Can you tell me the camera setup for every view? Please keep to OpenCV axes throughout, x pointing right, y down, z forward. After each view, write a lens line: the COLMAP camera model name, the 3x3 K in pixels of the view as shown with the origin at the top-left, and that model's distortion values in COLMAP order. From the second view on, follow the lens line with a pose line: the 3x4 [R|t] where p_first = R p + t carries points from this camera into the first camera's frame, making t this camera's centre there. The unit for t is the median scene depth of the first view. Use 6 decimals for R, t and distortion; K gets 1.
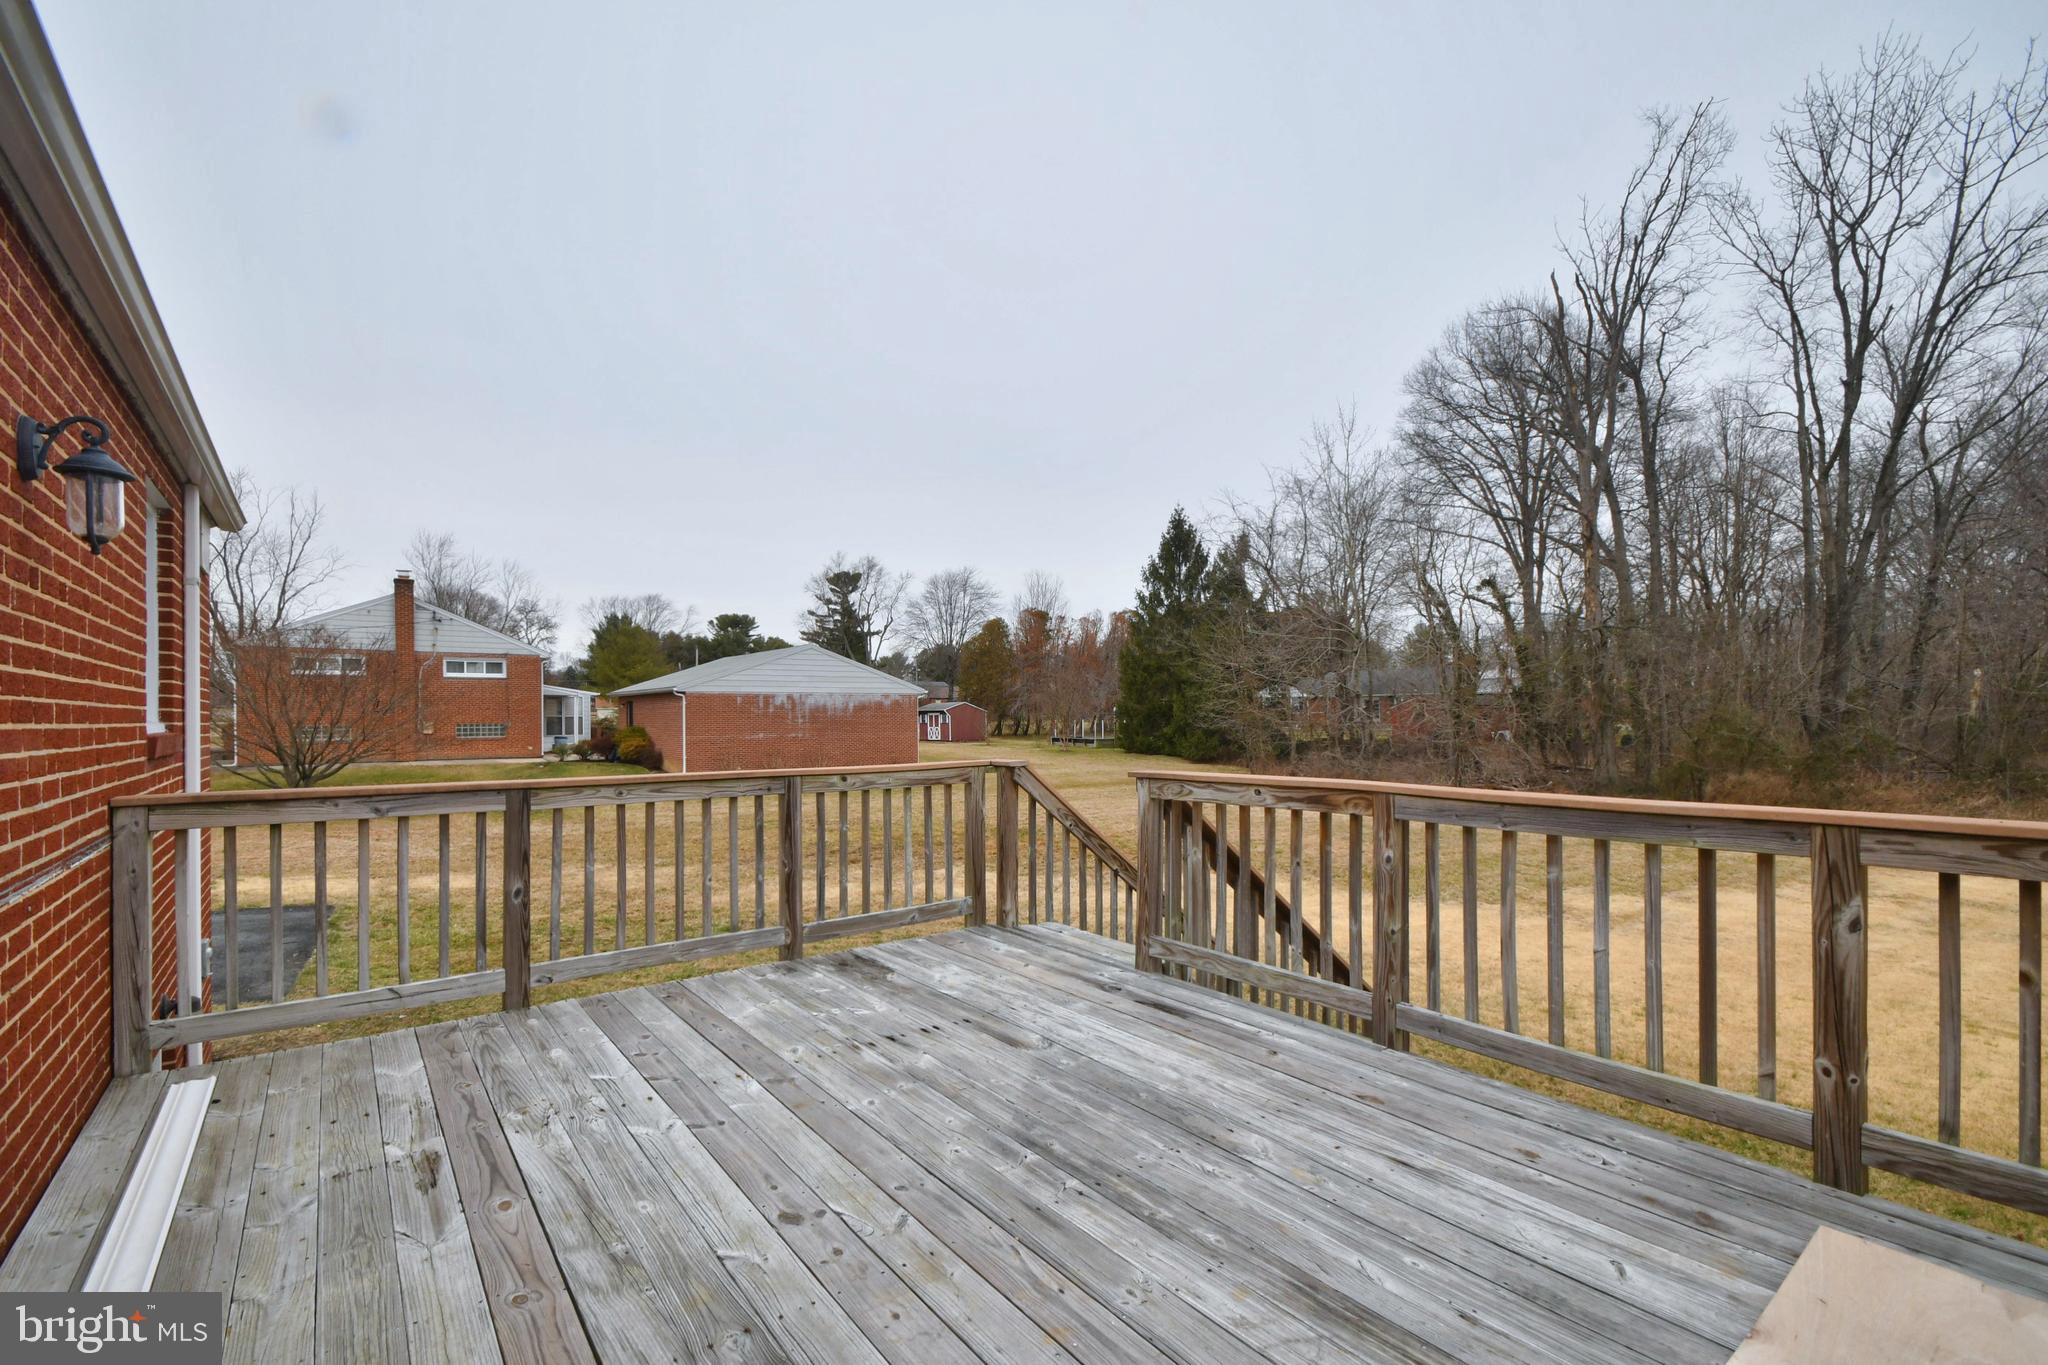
lens RADIAL K [[905.8, 0, 984.4], [0, 905.8, 706.2], [0, 0, 1]] dist [0.011375, -0.013383]
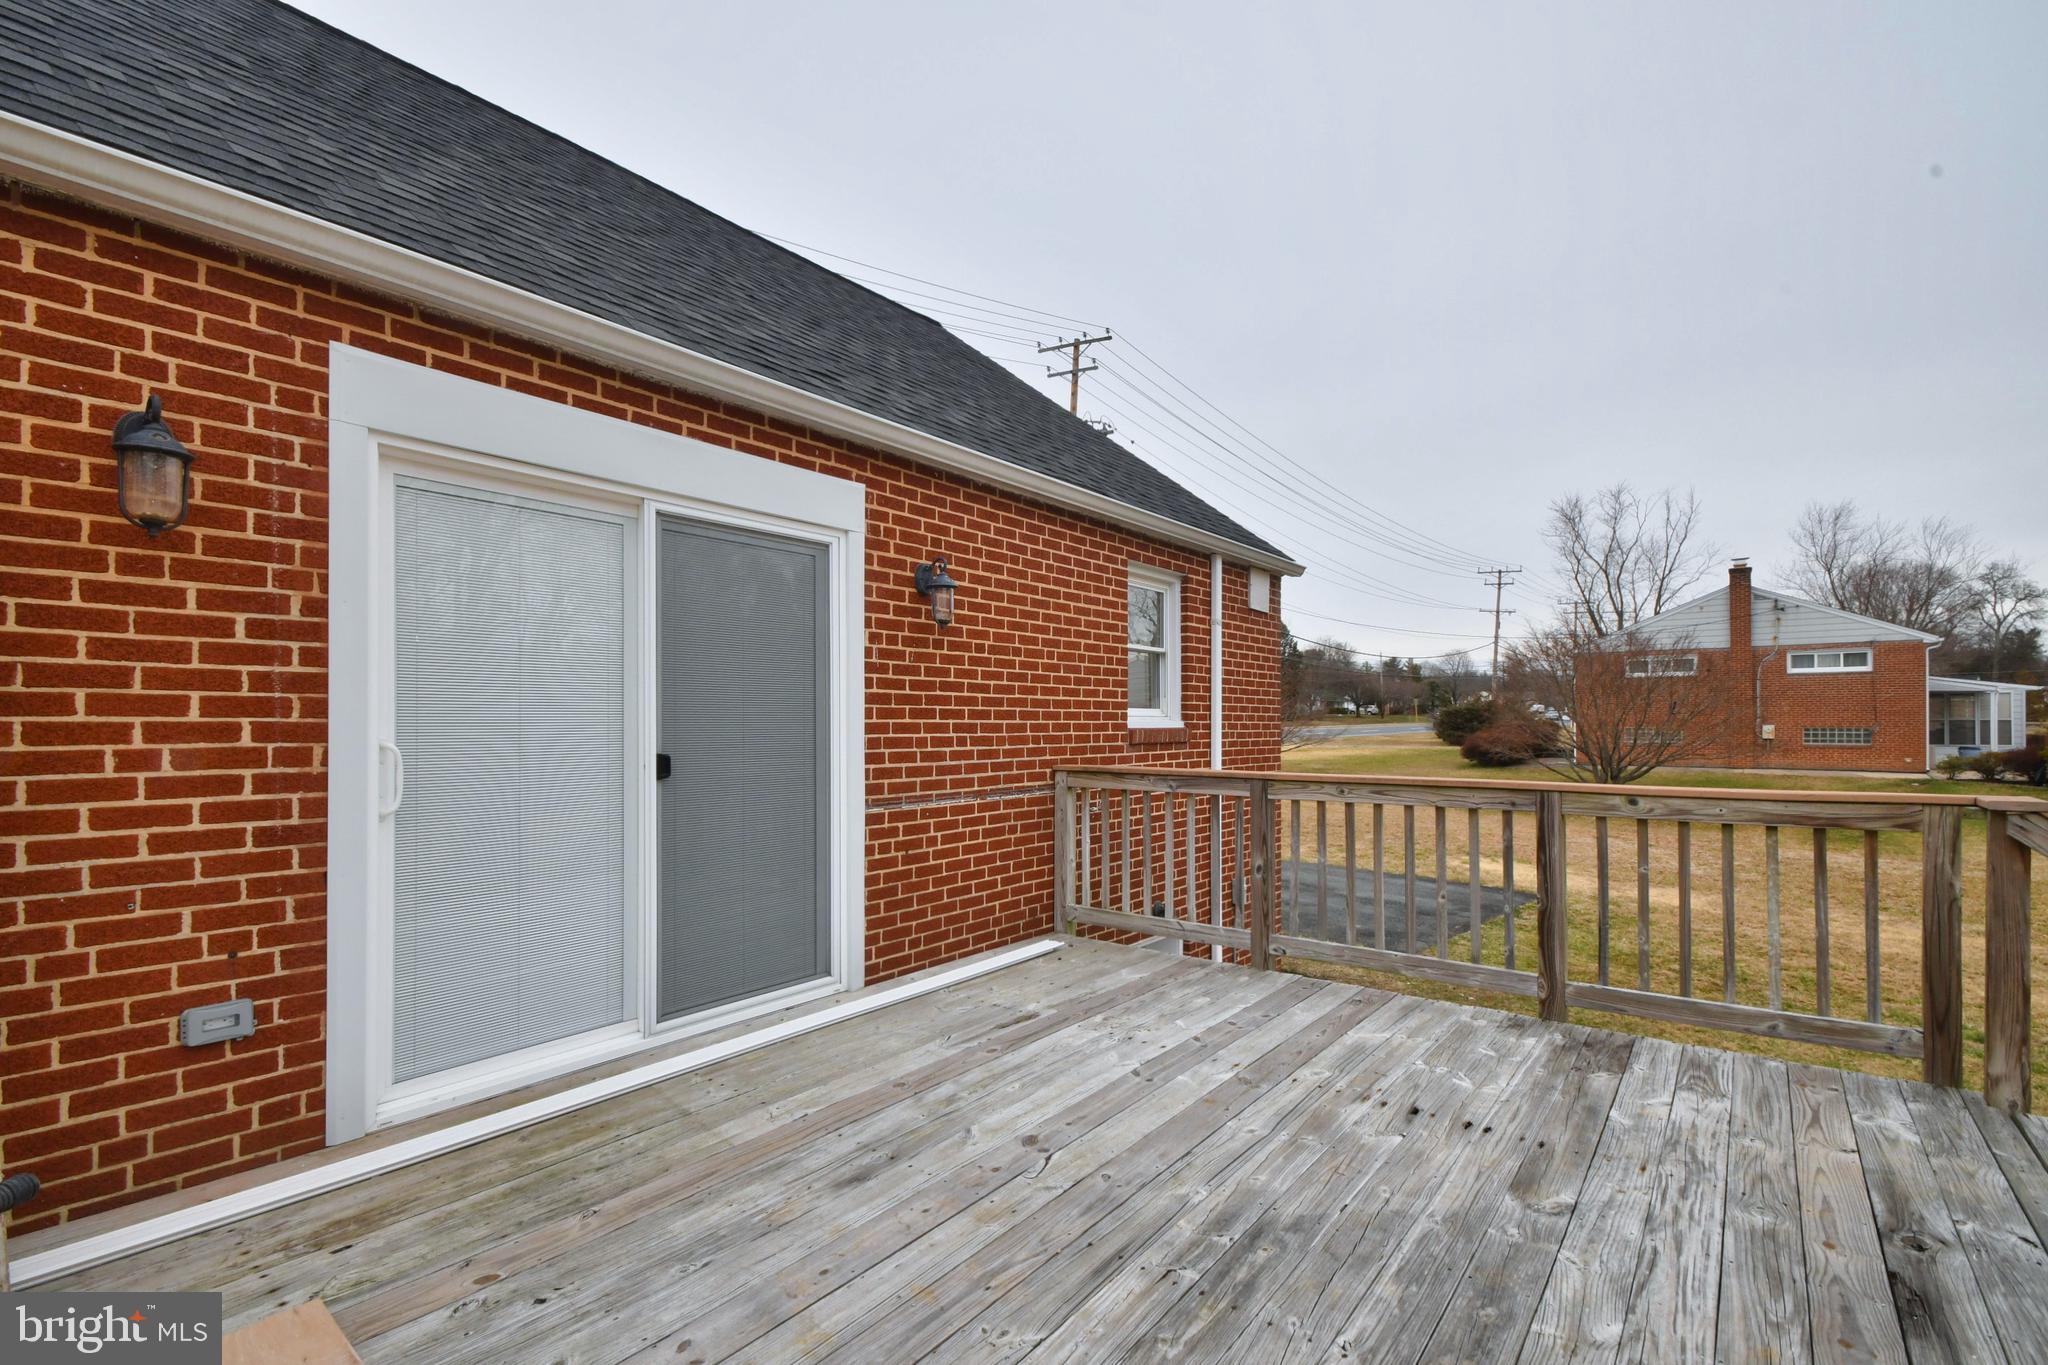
lens RADIAL K [[905.8, 0, 984.4], [0, 905.8, 706.2], [0, 0, 1]] dist [0.011375, -0.013383]
pose [[0.245615, -0.011138, -0.969303, 0.474738], [0.008524, 0.999920, -0.009330, 0.005014], [0.969330, -0.005970, 0.245690, 0.337567]]
